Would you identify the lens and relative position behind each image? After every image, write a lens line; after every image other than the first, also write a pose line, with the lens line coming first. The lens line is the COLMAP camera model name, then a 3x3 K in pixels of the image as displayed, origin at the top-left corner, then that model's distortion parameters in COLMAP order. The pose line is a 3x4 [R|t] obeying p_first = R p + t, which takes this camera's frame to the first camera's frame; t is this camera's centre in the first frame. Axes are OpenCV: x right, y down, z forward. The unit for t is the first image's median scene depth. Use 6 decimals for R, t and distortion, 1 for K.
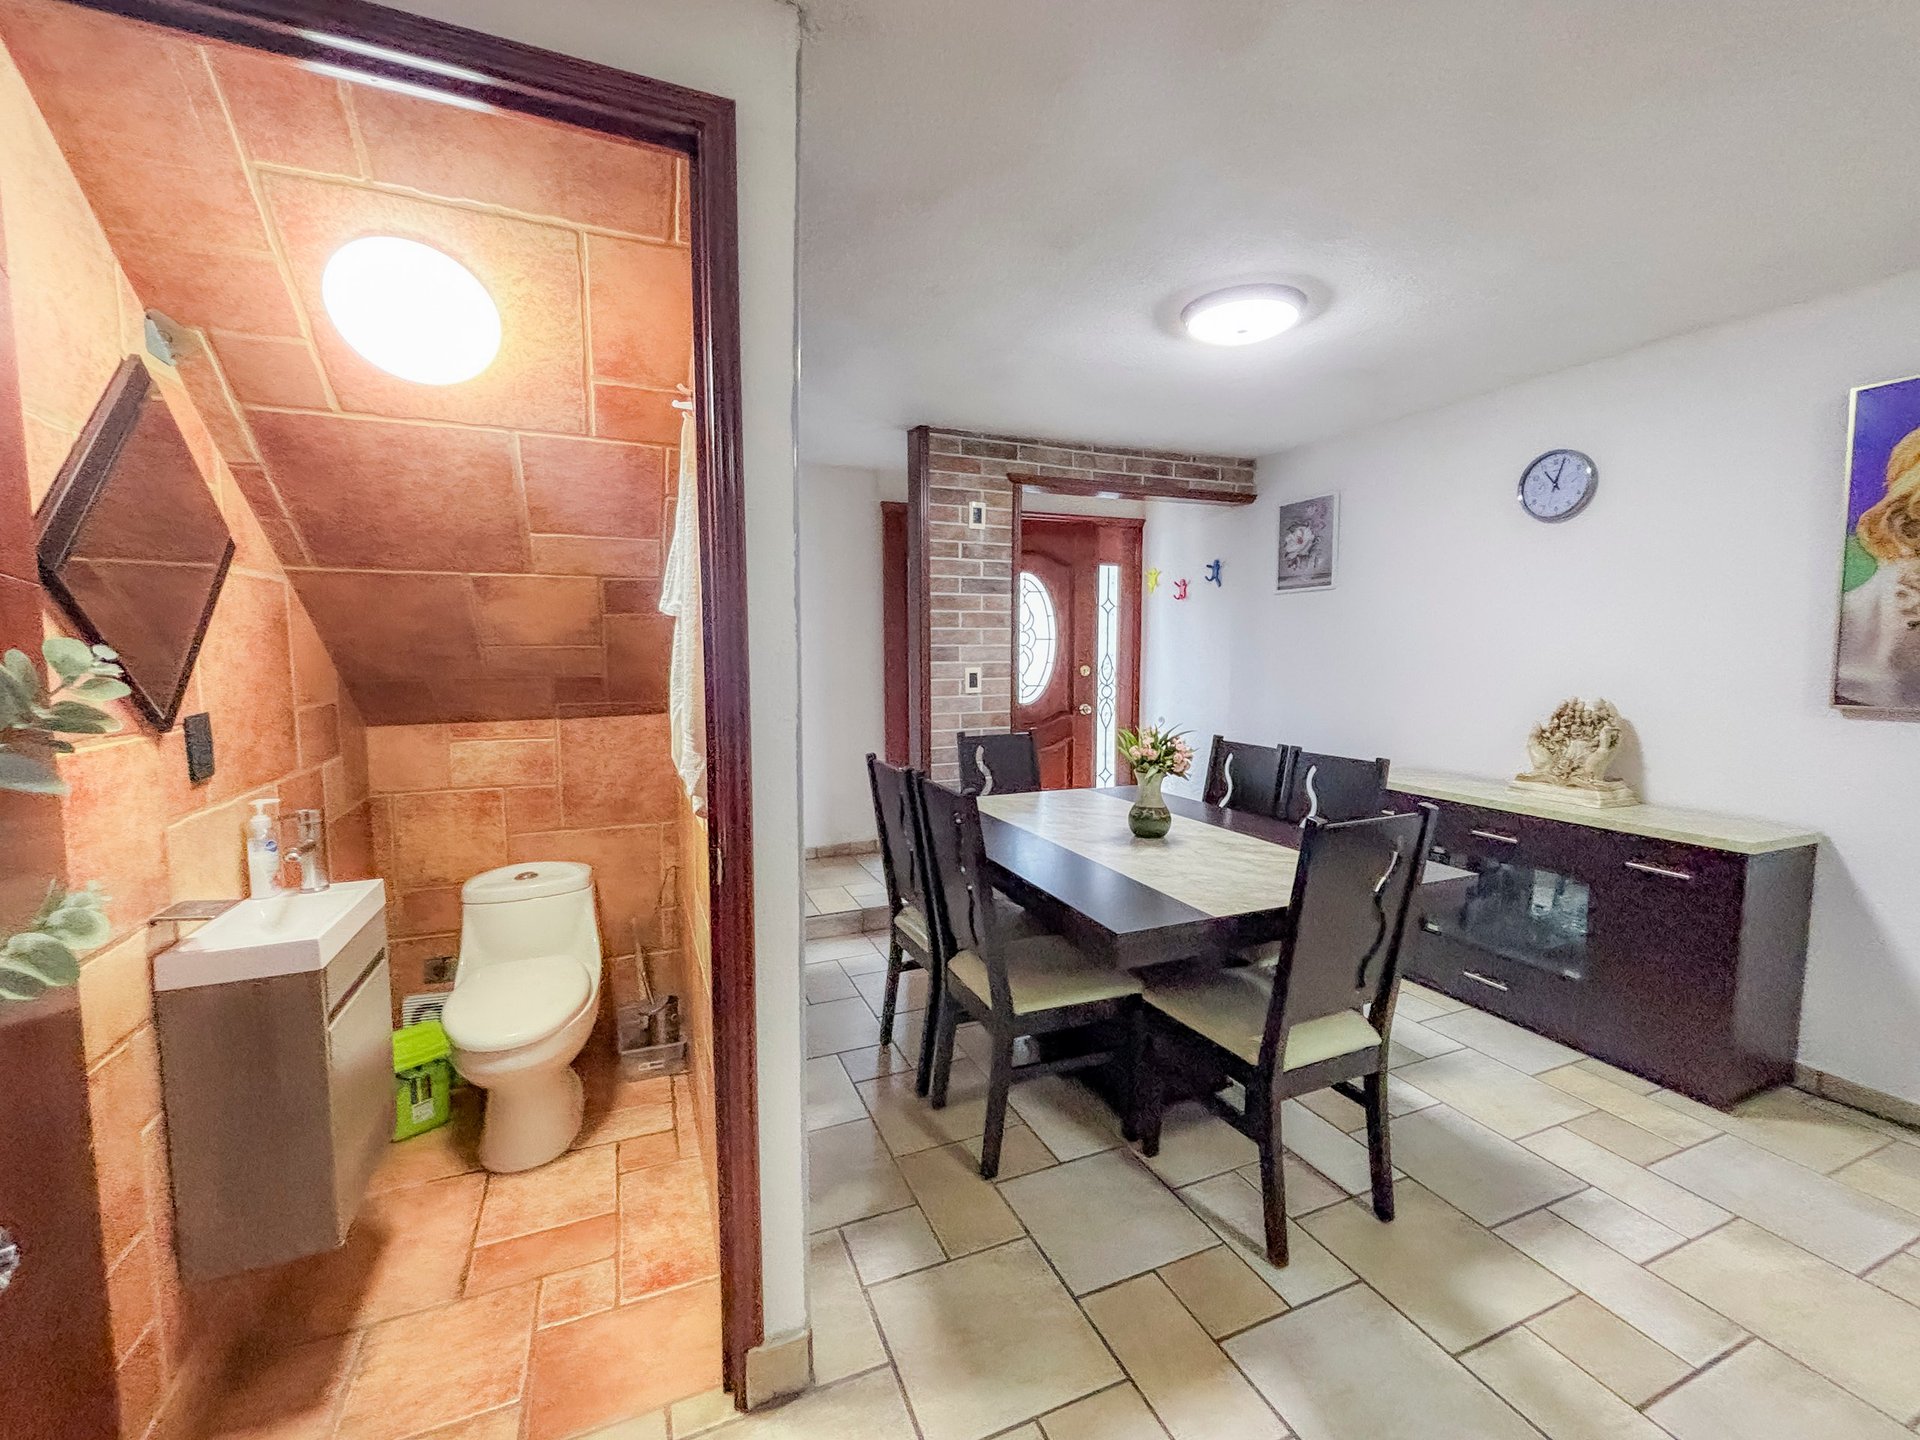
lens RADIAL K [[806.5, 0, 964.9], [0, 806.5, 718.6], [0, 0, 1]] dist [0.003142, 0.000133]
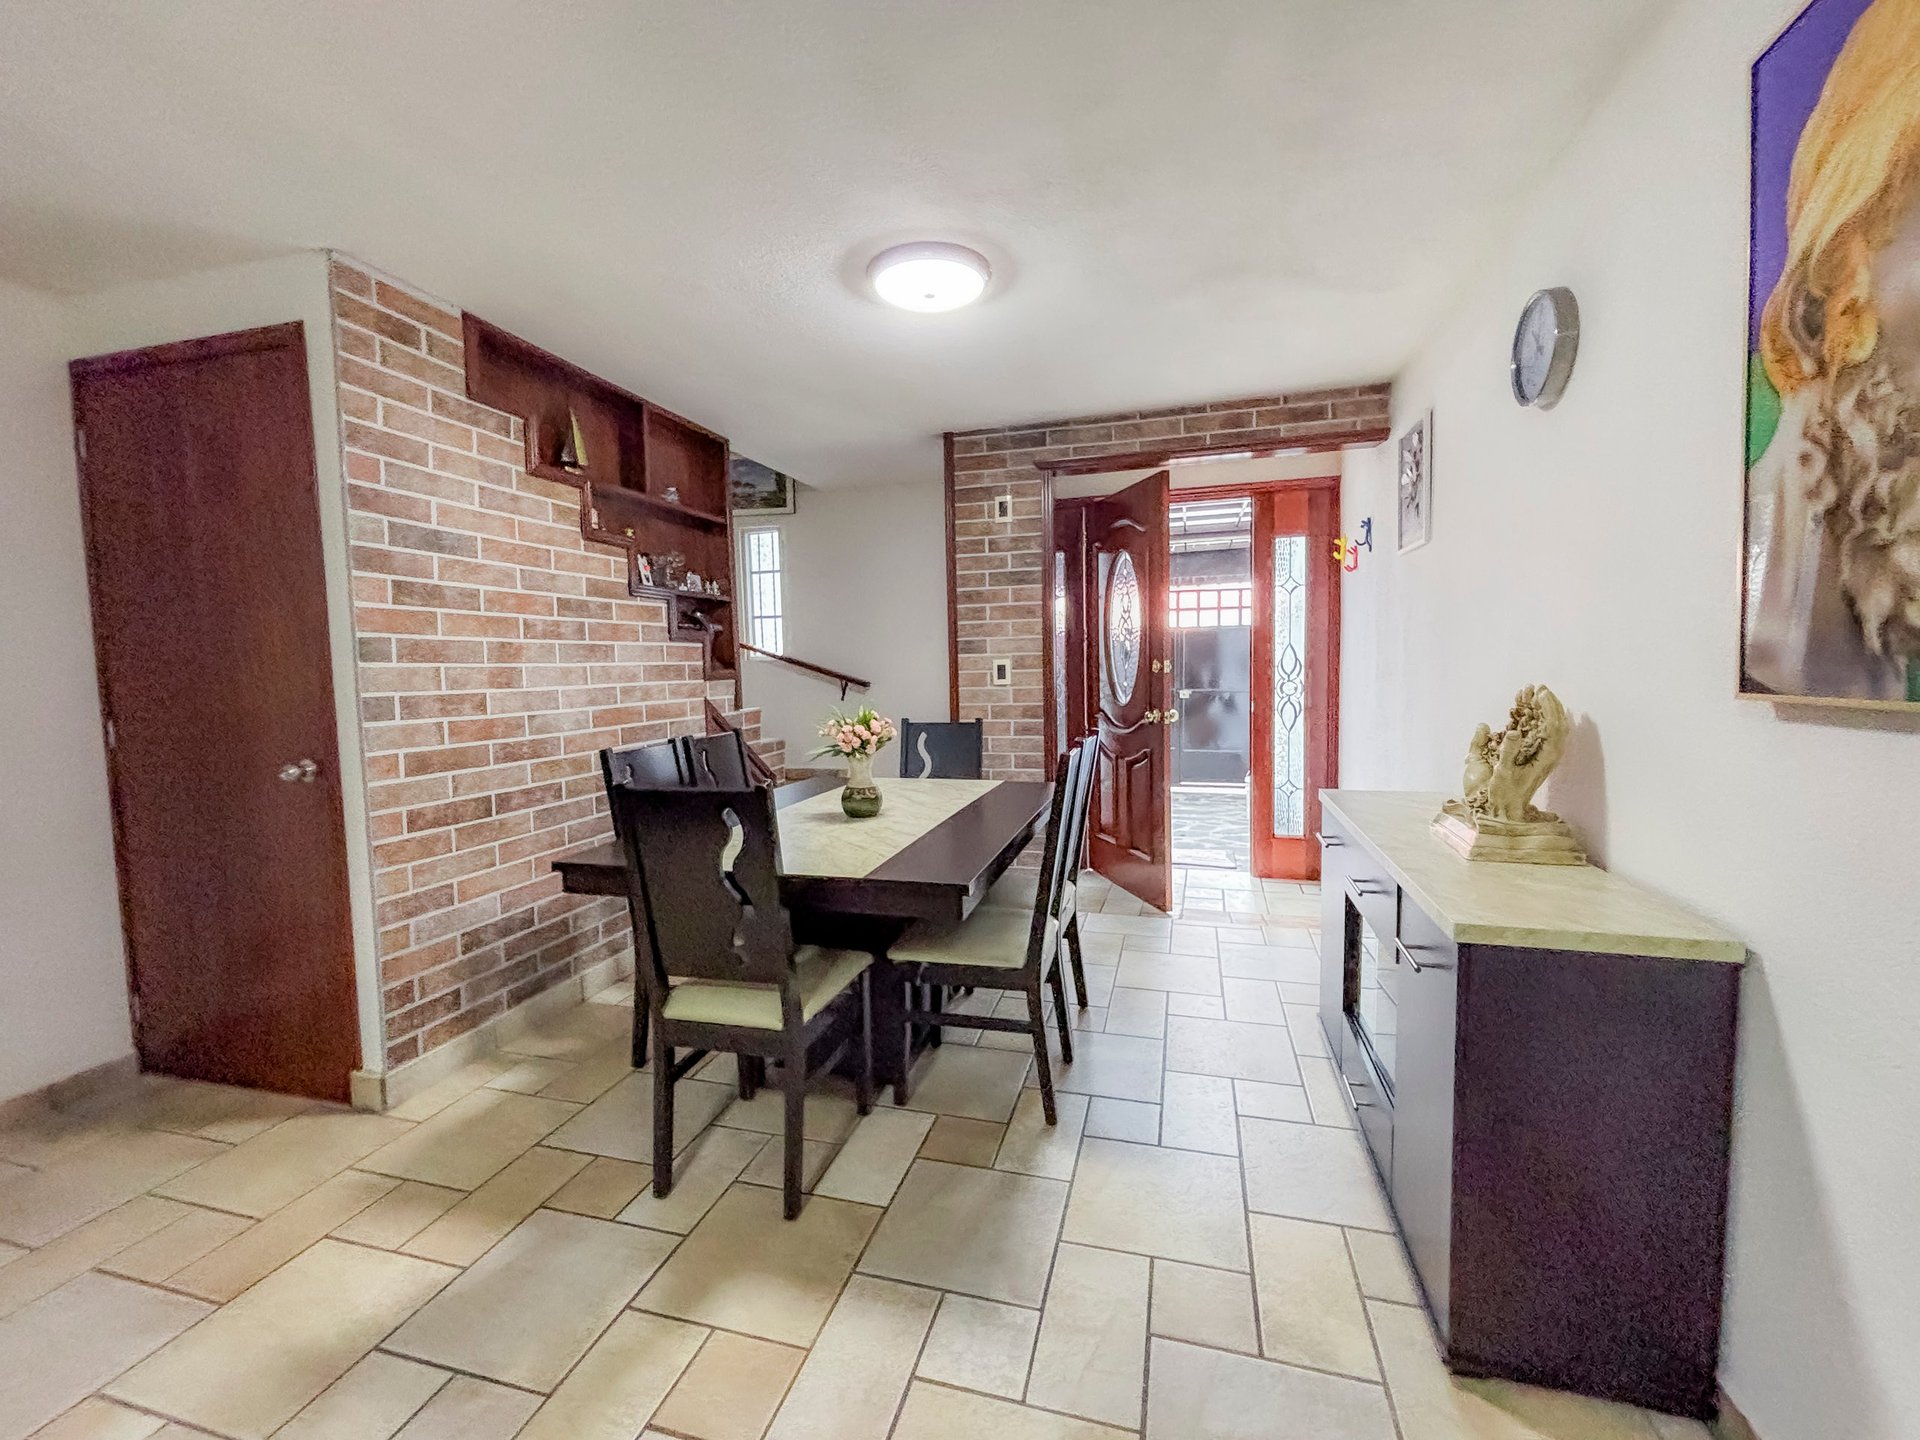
lens RADIAL K [[806.5, 0, 959.4], [0, 806.5, 720.2], [0, 0, 1]] dist [0.003142, 0.000133]
pose [[0.778124, 0.029283, -0.627428, 0.612319], [-0.031498, 0.999475, 0.007583, 0.007280], [0.627320, 0.013862, 0.778638, 0.178922]]
